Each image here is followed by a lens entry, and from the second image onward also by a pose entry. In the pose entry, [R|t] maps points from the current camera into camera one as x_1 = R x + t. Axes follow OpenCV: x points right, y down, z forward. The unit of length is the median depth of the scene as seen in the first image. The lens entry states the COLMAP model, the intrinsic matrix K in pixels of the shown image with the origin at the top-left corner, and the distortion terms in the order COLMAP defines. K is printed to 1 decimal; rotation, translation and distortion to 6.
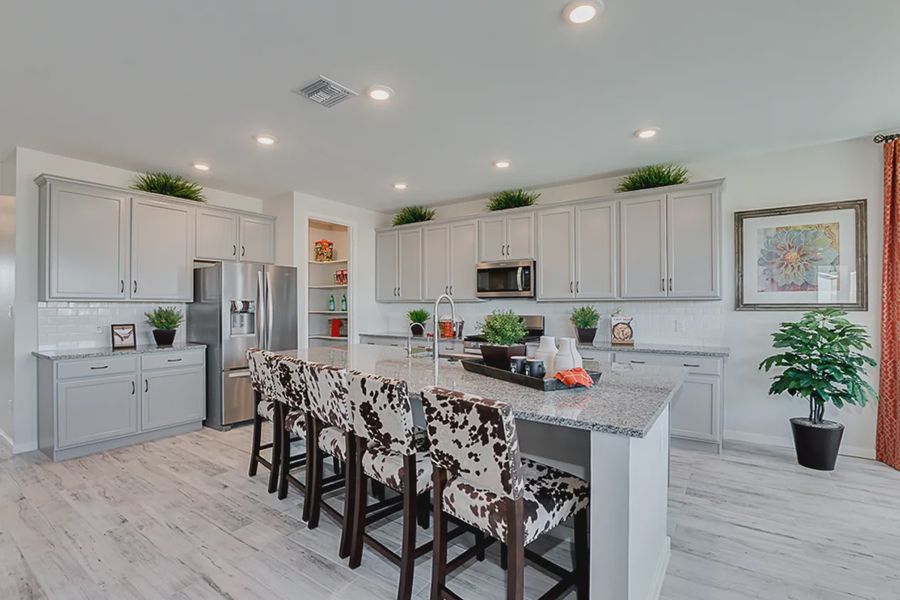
lens RADIAL K [[415.8, 0, 454.4], [0, 415.8, 304.1], [0, 0, 1]] dist [-0.031565, 0.001354]
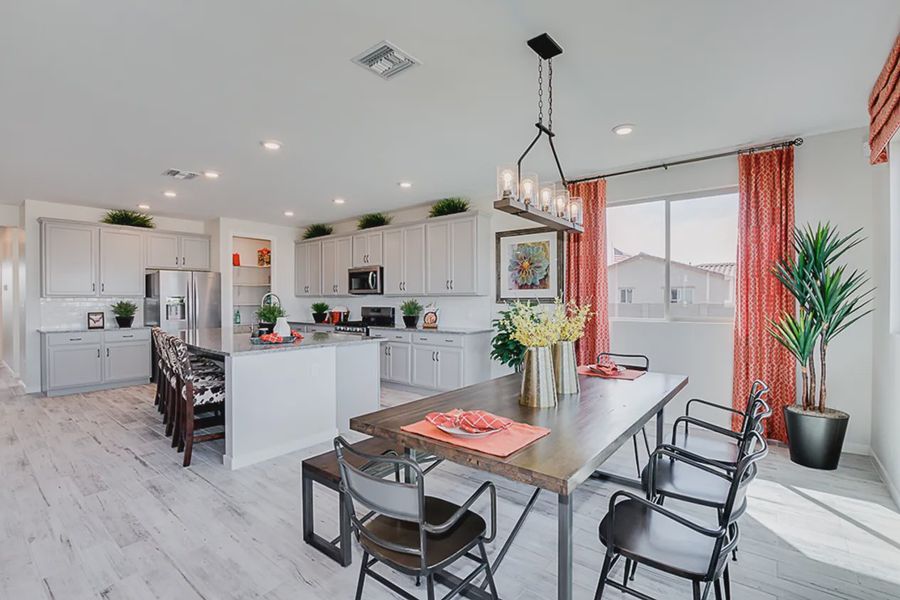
lens RADIAL K [[415.8, 0, 450.5], [0, 415.8, 300.7], [0, 0, 1]] dist [-0.031565, 0.001354]
pose [[0.997273, -0.000766, -0.073791, 0.565640], [0.001363, 0.999967, 0.008041, -0.003626], [0.073783, -0.008119, 0.997241, -0.375285]]
